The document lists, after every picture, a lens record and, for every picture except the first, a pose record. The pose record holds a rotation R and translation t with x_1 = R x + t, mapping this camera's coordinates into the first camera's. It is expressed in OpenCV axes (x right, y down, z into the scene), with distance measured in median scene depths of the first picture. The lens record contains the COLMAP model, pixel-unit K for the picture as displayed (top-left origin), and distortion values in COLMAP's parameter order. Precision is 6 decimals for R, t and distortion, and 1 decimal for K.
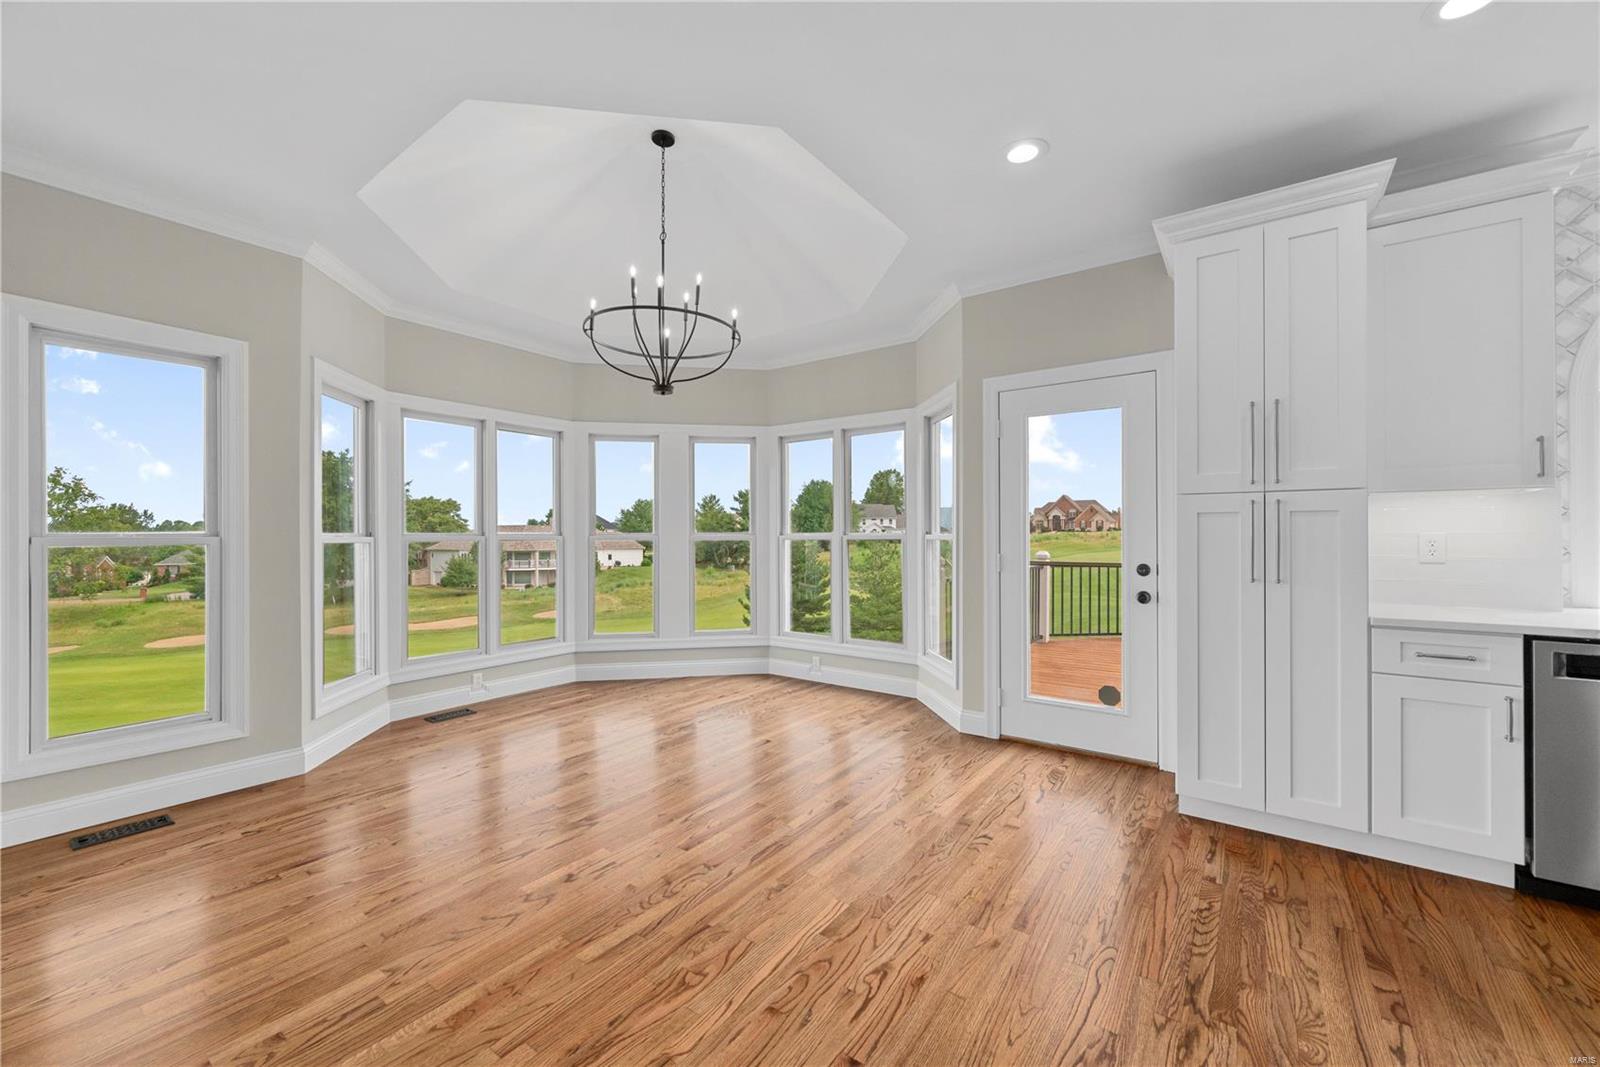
lens RADIAL K [[629.1, 0, 808.2], [0, 629.1, 536.9], [0, 0, 1]] dist [-0.003223, 0.000874]
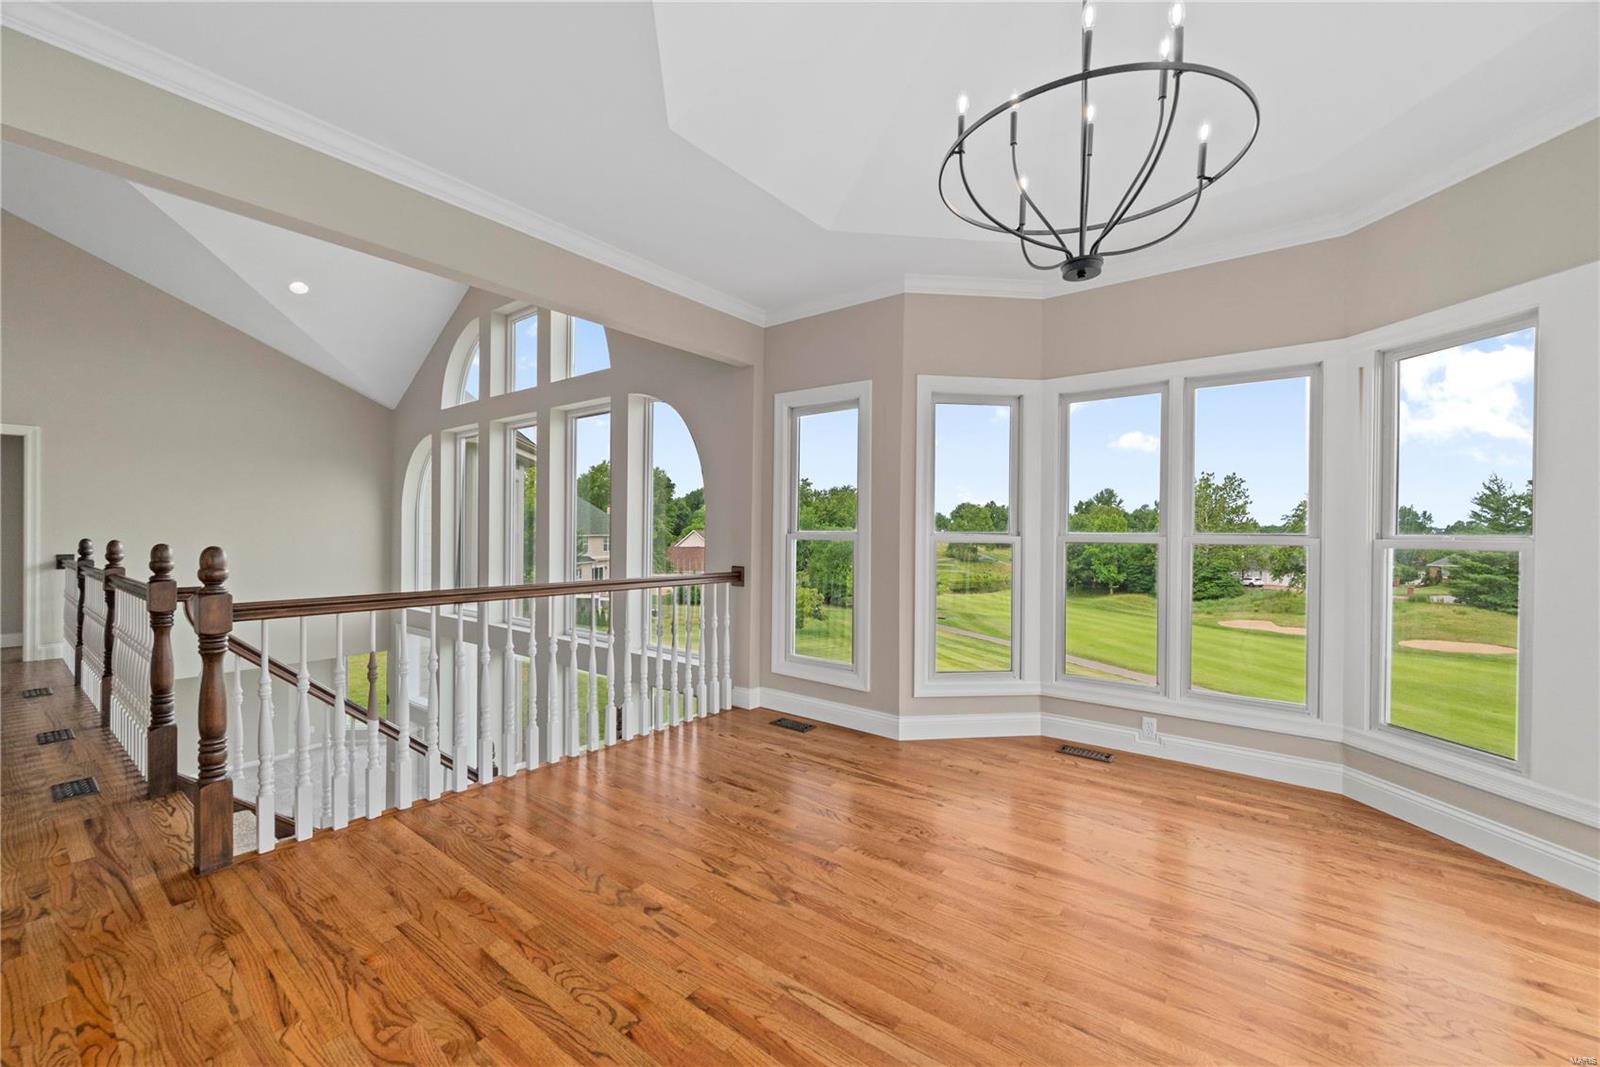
lens RADIAL K [[629.1, 0, 782.8], [0, 629.1, 531.8], [0, 0, 1]] dist [-0.003223, 0.000874]
pose [[-0.041868, 0.004598, -0.999113, 0.235050], [-0.013521, 0.999895, 0.005169, -0.005093], [0.999032, 0.013725, -0.041802, 0.551528]]
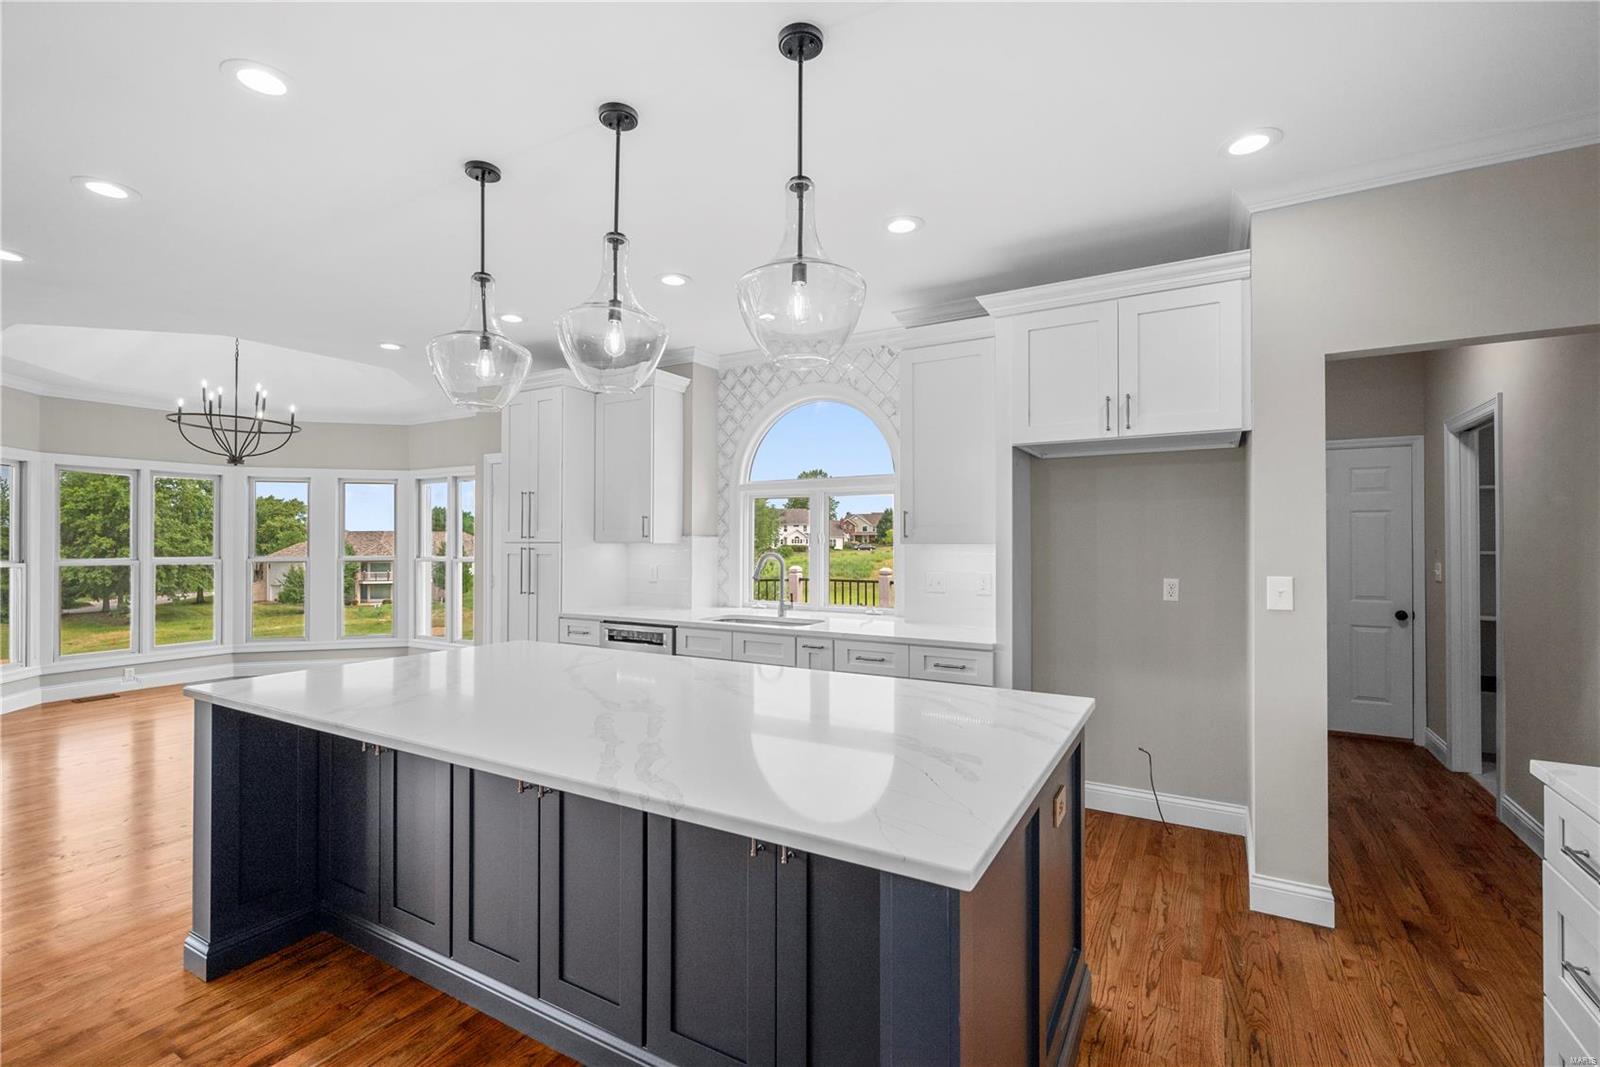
lens RADIAL K [[708.8, 0, 808.0], [0, 708.8, 532.7], [0, 0, 1]] dist [-0.004670, 0.000975]
pose [[0.995051, 0.003530, 0.099302, 0.658982], [-0.001890, 0.999860, -0.016611, -0.033759], [-0.099347, 0.016341, 0.994919, -0.533728]]
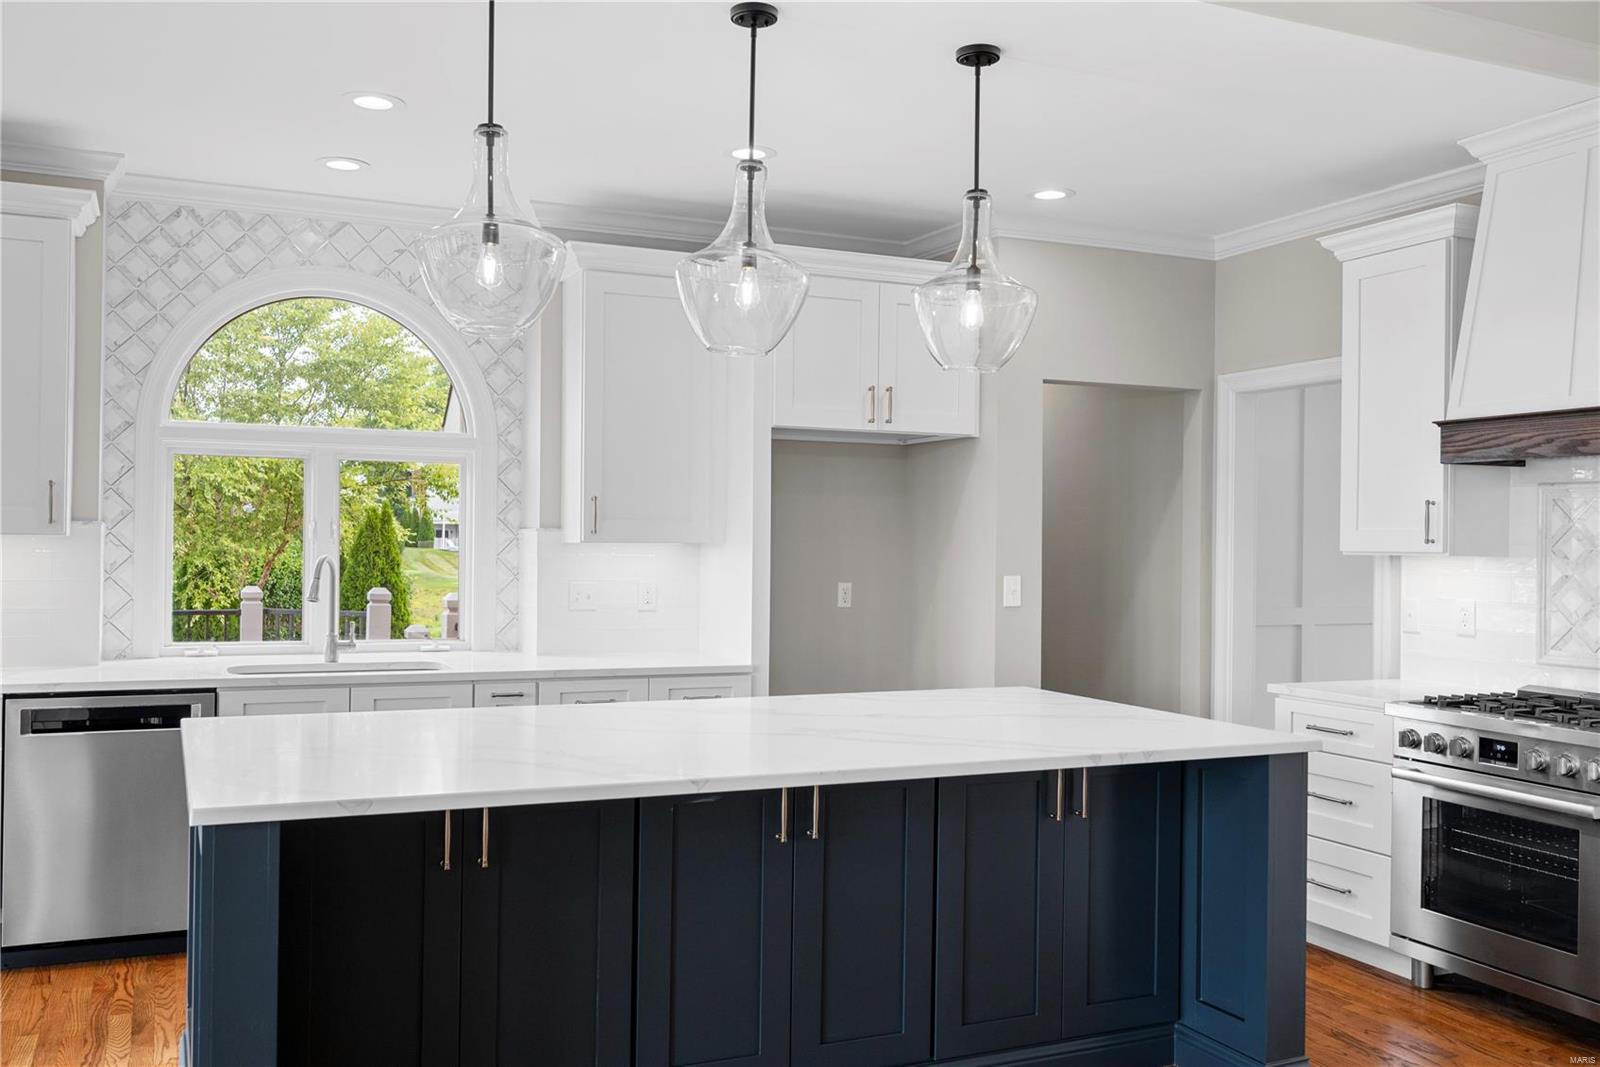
lens RADIAL K [[1370.0, 0, 791.4], [0, 1370.0, 533.8], [0, 0, 1]] dist [-0.003076, -0.003223]
pose [[0.505314, 0.012313, 0.862848, -0.016852], [-0.010107, 0.999914, -0.008350, -0.033821], [-0.862876, -0.004501, 0.505395, -0.449789]]
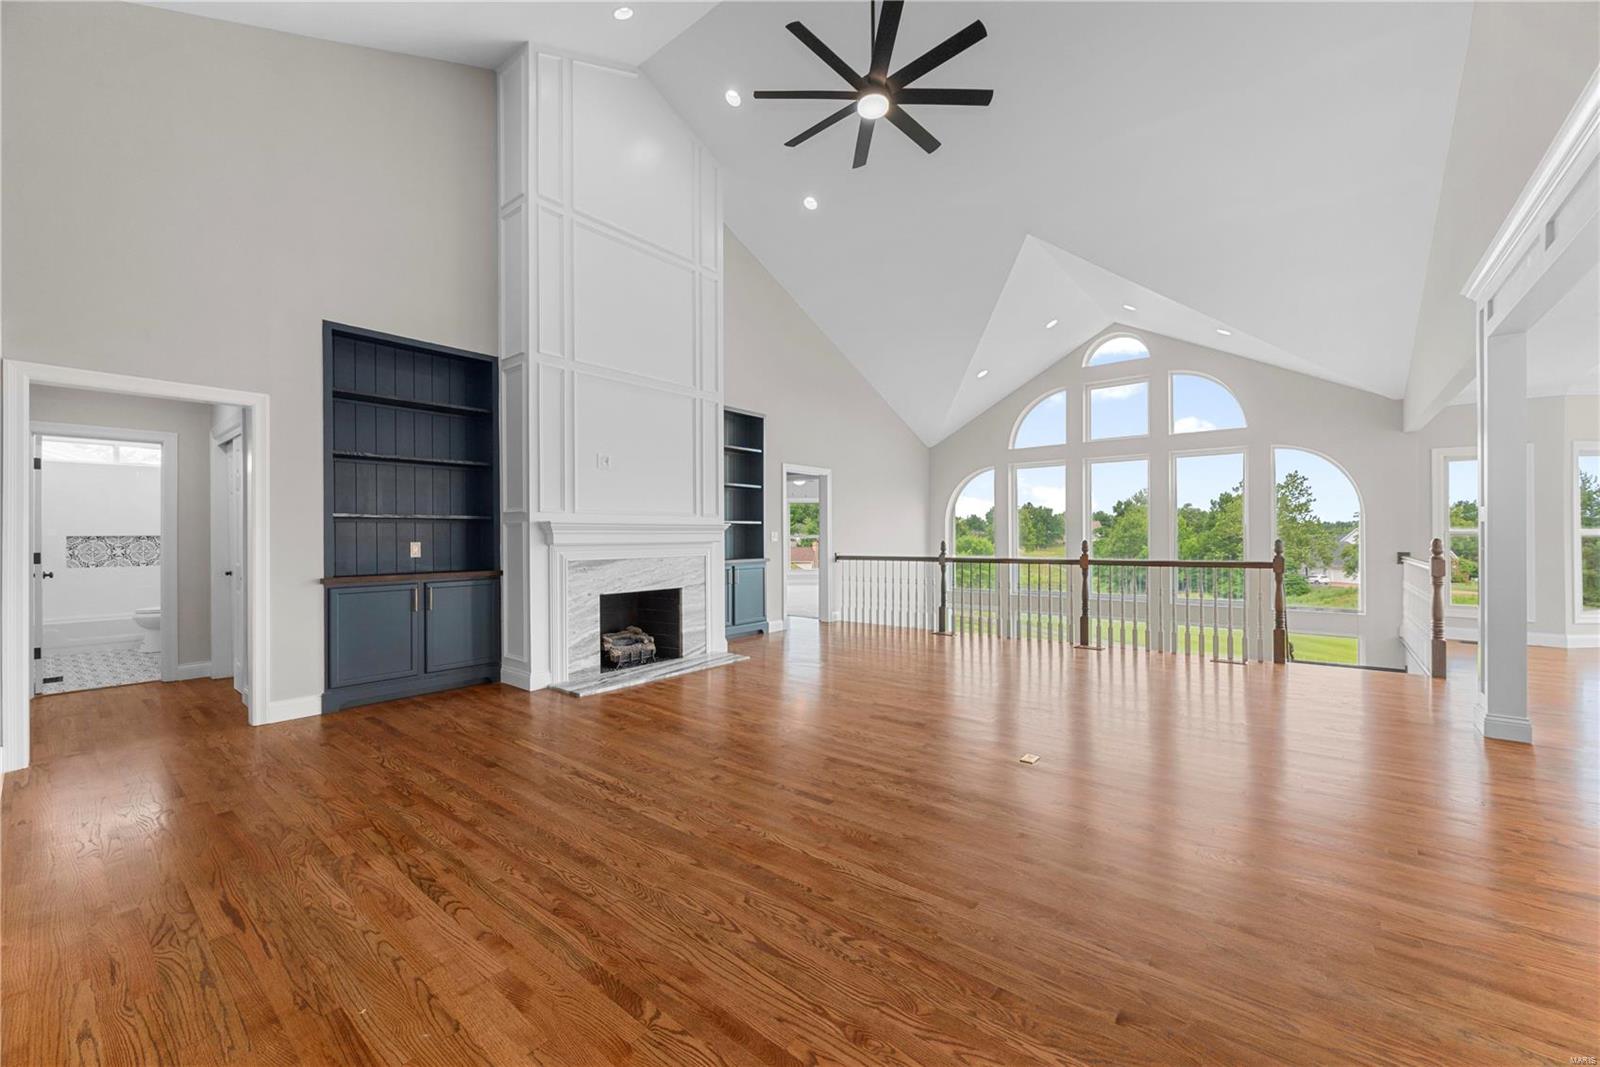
lens RADIAL K [[629.1, 0, 794.9], [0, 629.1, 531.0], [0, 0, 1]] dist [-0.003223, 0.000874]
pose [[-0.078334, -0.004178, -0.996918, 0.940987], [0.002039, 0.999988, -0.004351, 0.002459], [0.996925, -0.002373, -0.078324, -0.877932]]
